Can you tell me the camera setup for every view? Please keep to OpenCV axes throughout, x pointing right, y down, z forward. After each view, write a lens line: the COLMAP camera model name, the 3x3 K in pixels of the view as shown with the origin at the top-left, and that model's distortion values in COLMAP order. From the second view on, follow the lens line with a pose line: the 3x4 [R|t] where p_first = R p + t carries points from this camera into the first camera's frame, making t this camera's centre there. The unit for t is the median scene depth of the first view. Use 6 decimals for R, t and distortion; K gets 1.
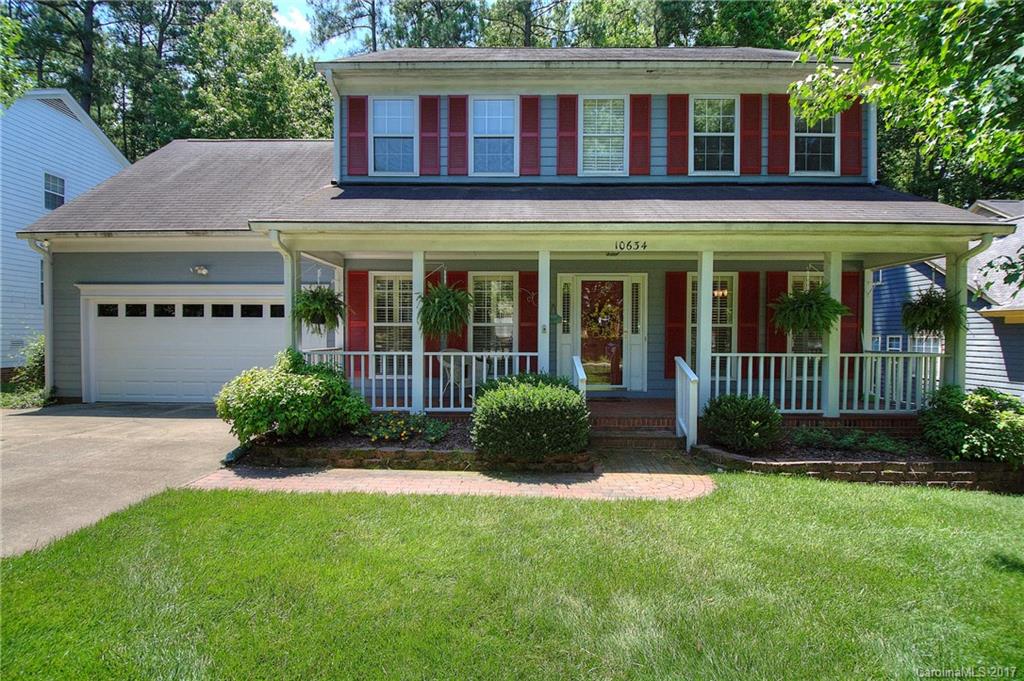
lens RADIAL K [[454.2, 0, 507.5], [0, 454.2, 334.7], [0, 0, 1]] dist [-0.003514, -0.011980]
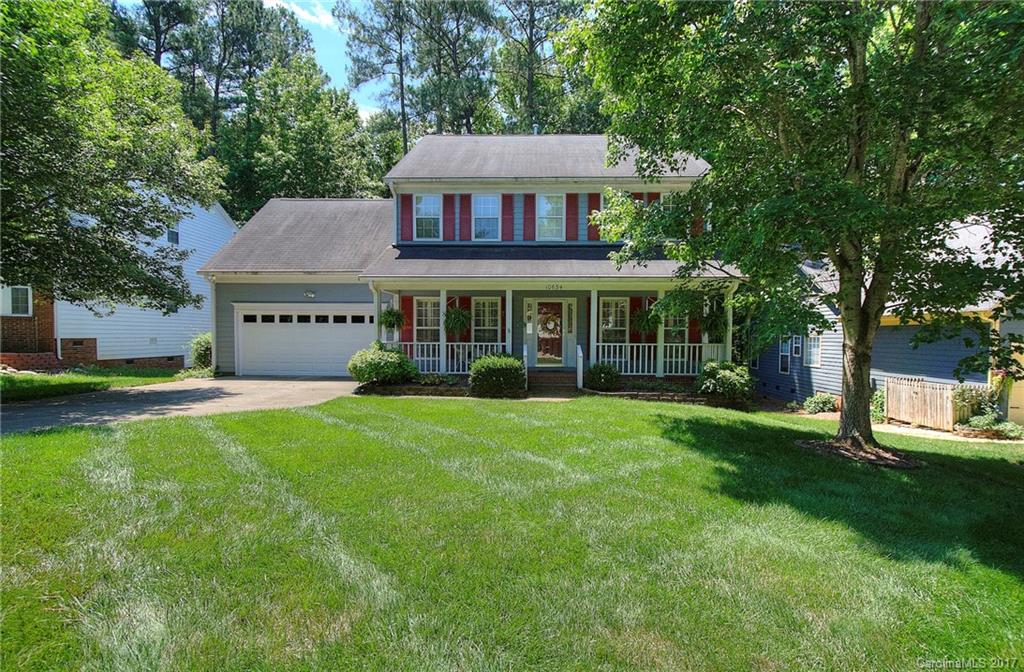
lens RADIAL K [[454.2, 0, 516.1], [0, 454.2, 345.0], [0, 0, 1]] dist [-0.003514, -0.011980]
pose [[0.999787, 0.002223, -0.020530, 0.118327], [-0.001852, 0.999836, 0.018025, 0.010532], [0.020567, -0.017984, 0.999627, -0.719311]]
